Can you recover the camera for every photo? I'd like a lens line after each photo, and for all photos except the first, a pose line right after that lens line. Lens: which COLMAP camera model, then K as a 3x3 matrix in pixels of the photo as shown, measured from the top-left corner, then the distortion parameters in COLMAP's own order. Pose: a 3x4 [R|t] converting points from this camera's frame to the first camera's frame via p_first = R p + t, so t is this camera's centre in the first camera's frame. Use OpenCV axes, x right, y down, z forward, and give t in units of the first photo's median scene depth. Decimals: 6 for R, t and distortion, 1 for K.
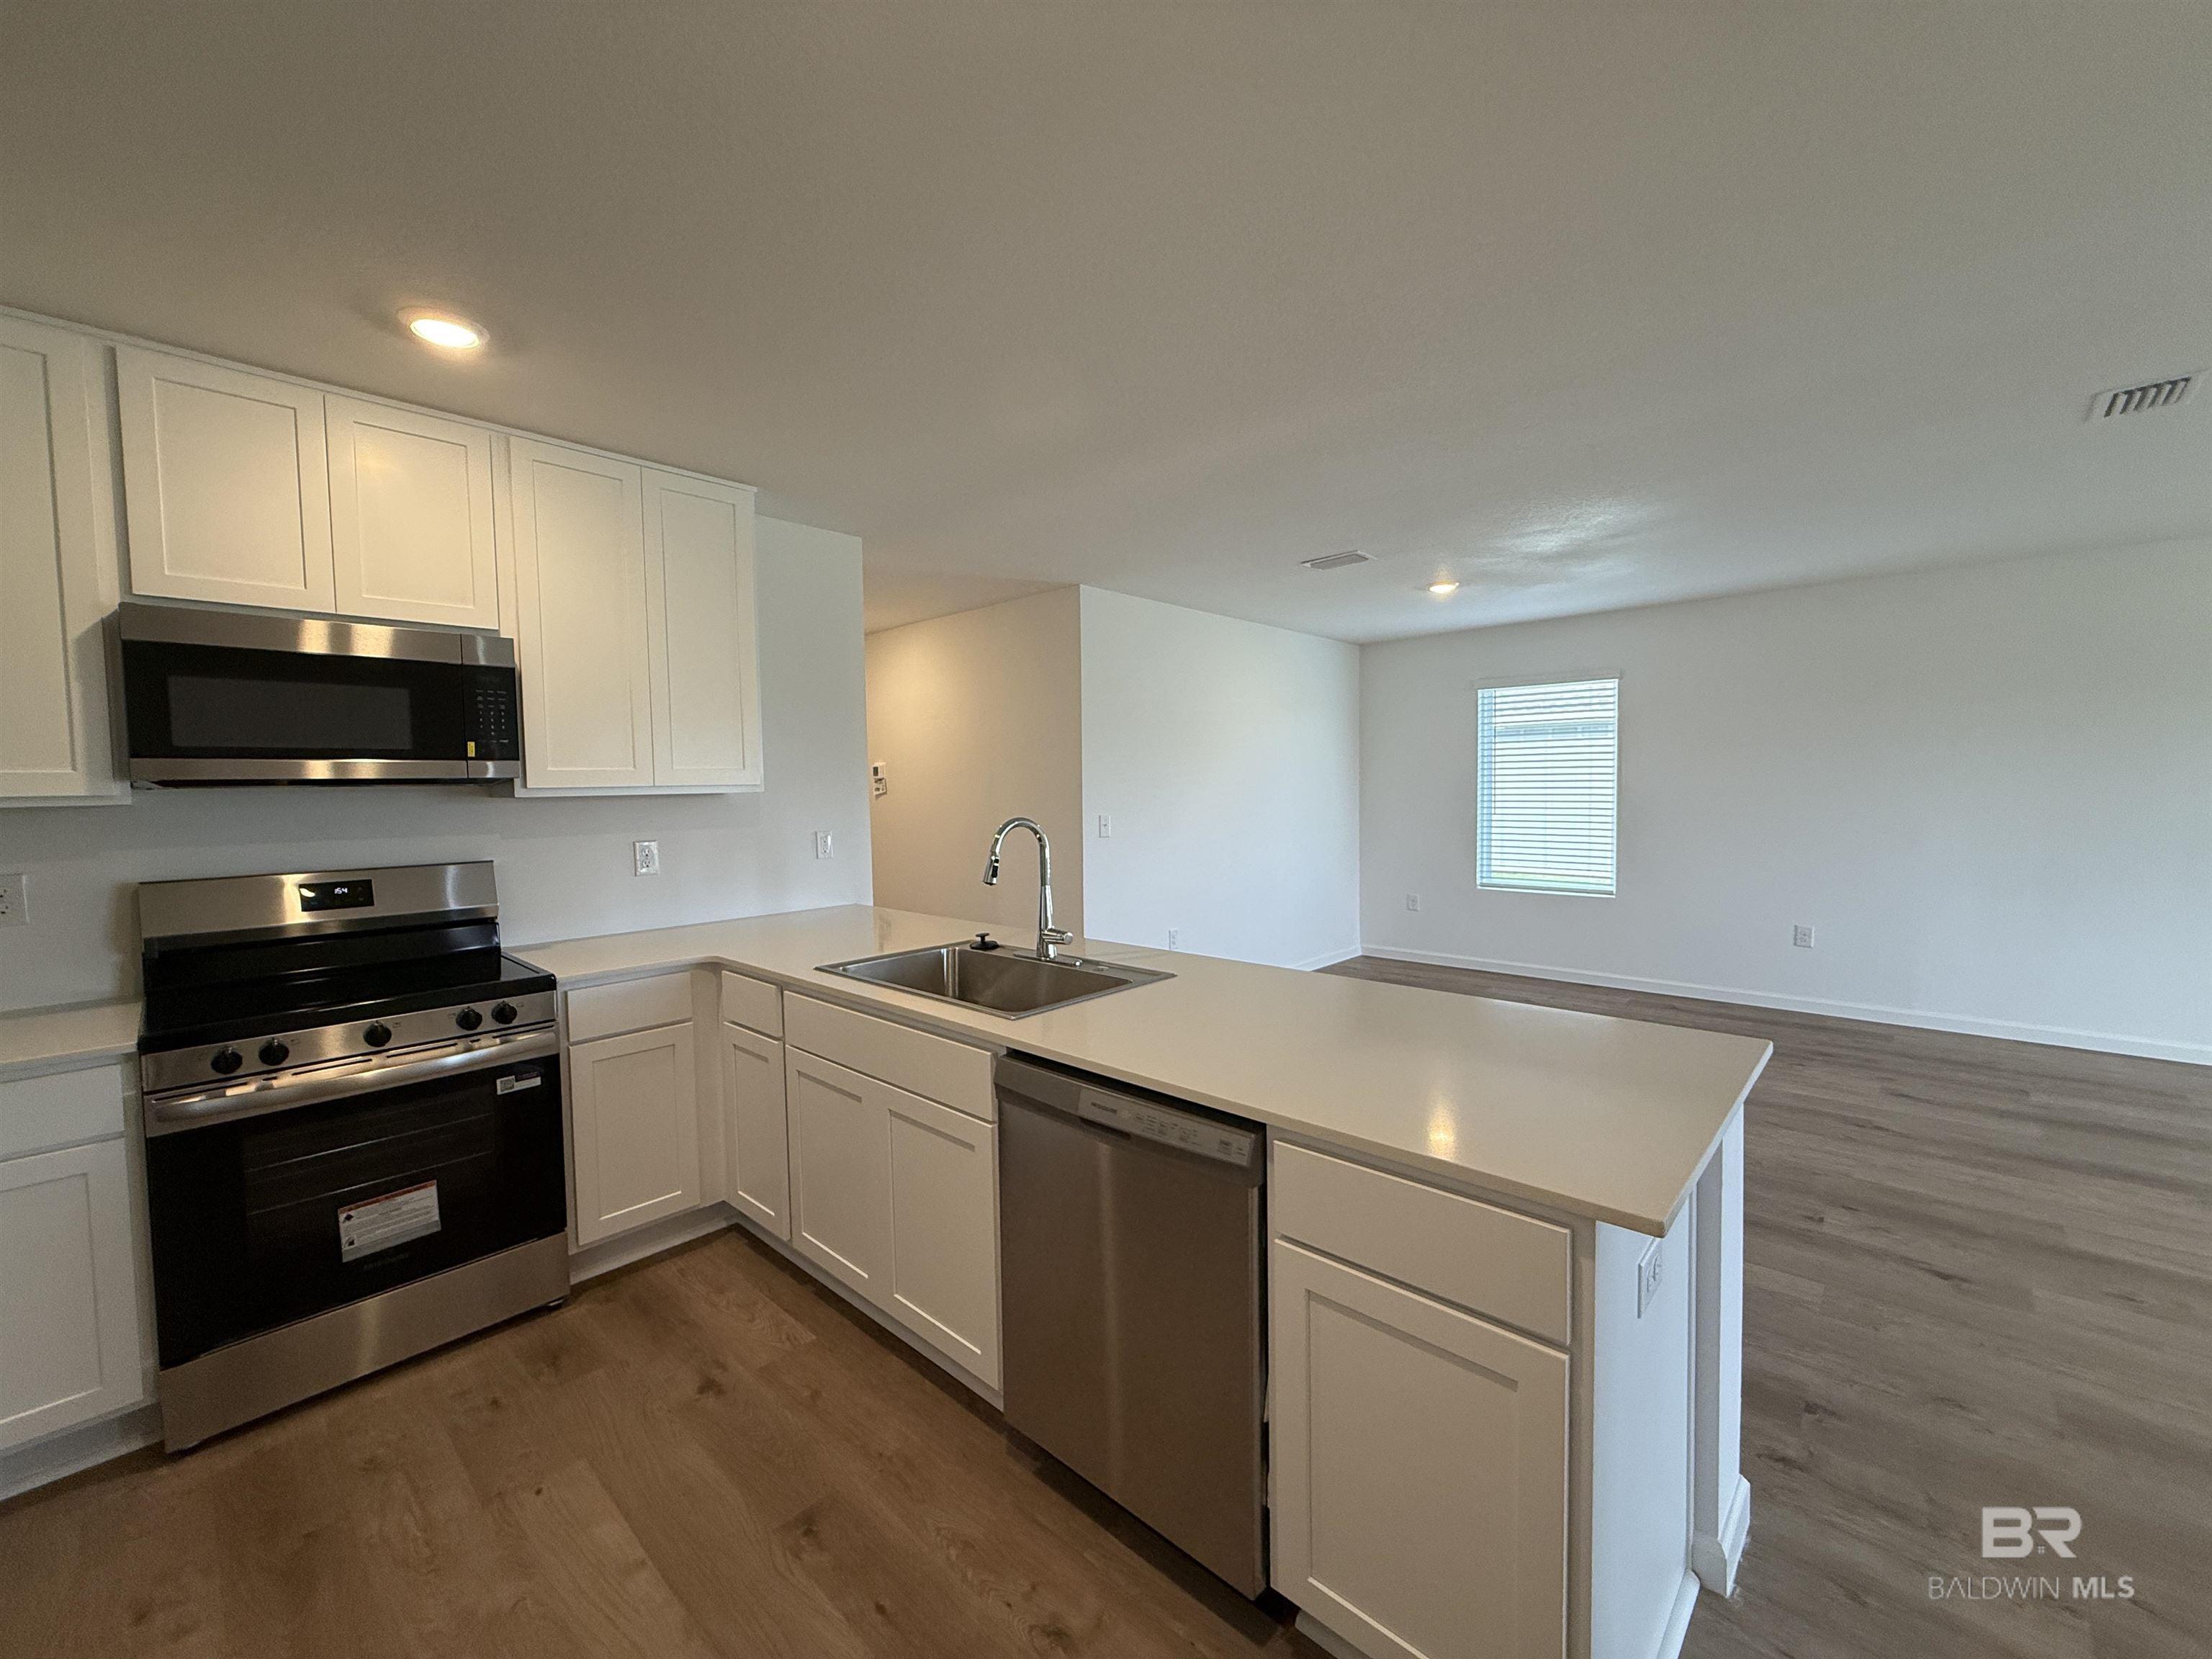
lens RADIAL K [[889.7, 0, 1105.4], [0, 889.7, 824.3], [0, 0, 1]] dist [0.002353, 0.000108]
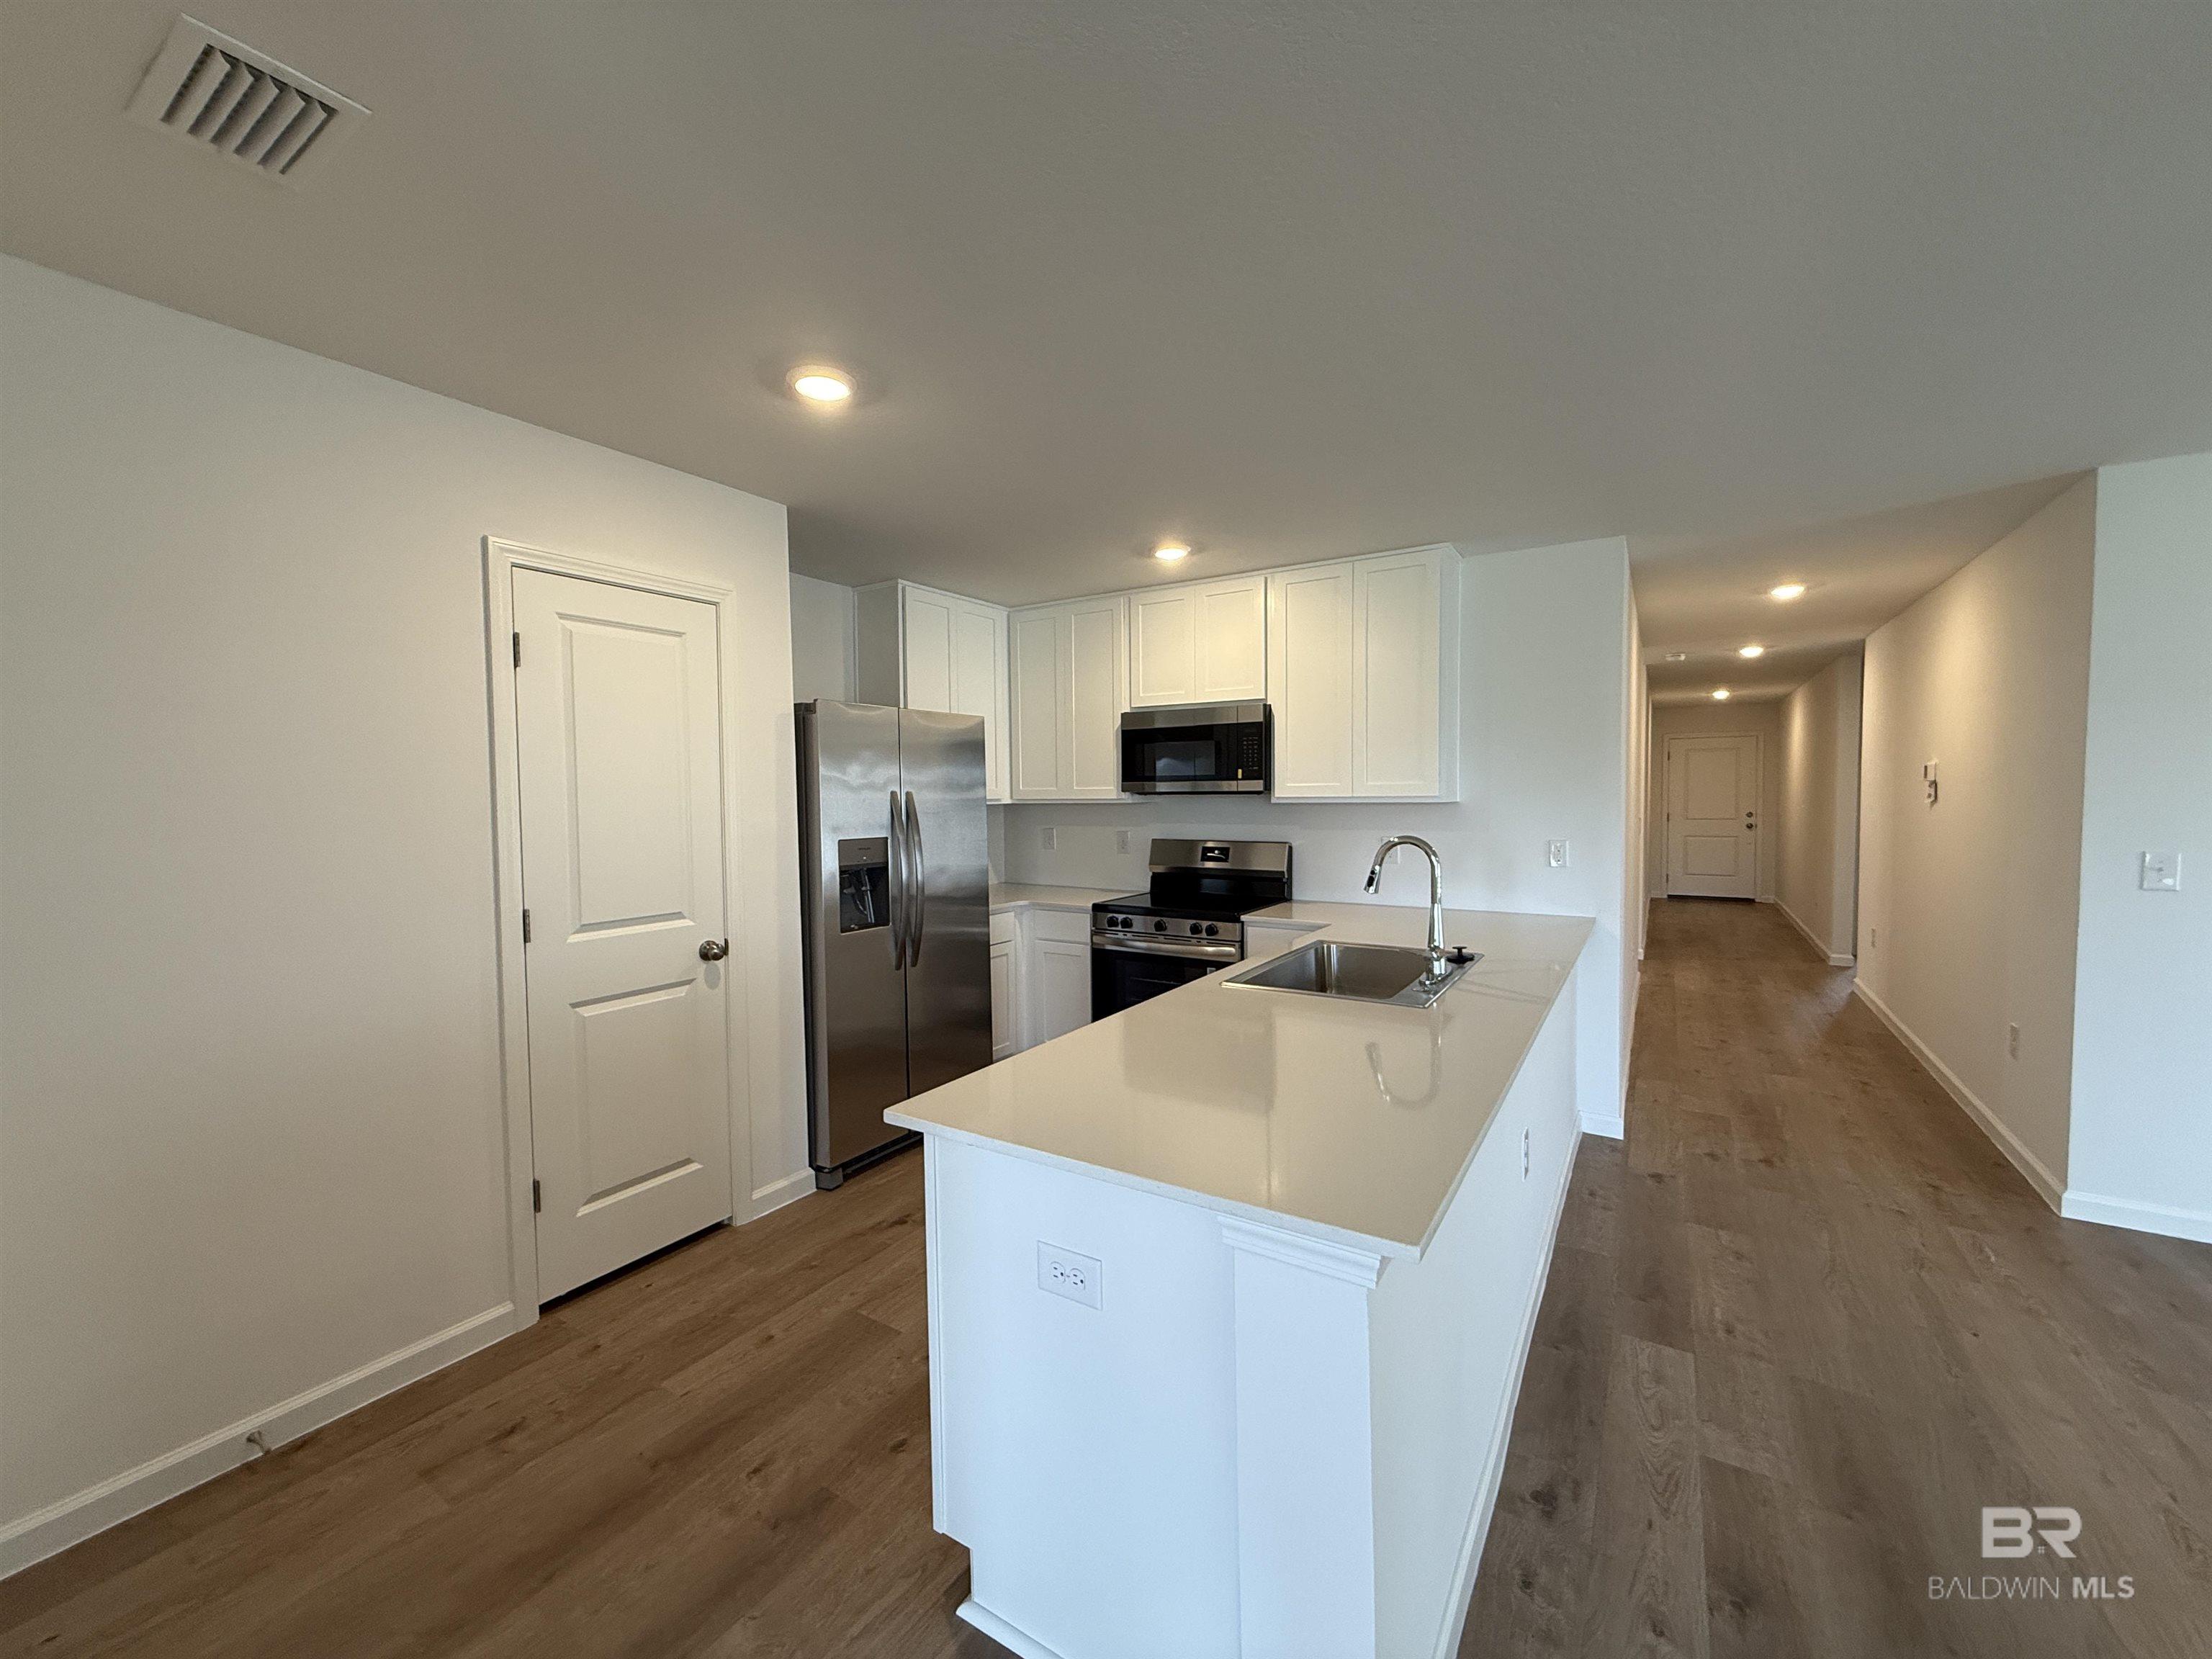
lens RADIAL K [[889.7, 0, 1102.6], [0, 889.7, 825.2], [0, 0, 1]] dist [0.002353, 0.000108]
pose [[0.182800, 0.051075, -0.981823, 0.865557], [-0.037996, 0.998271, 0.044857, -0.052627], [0.982416, 0.029105, 0.184424, 0.431541]]
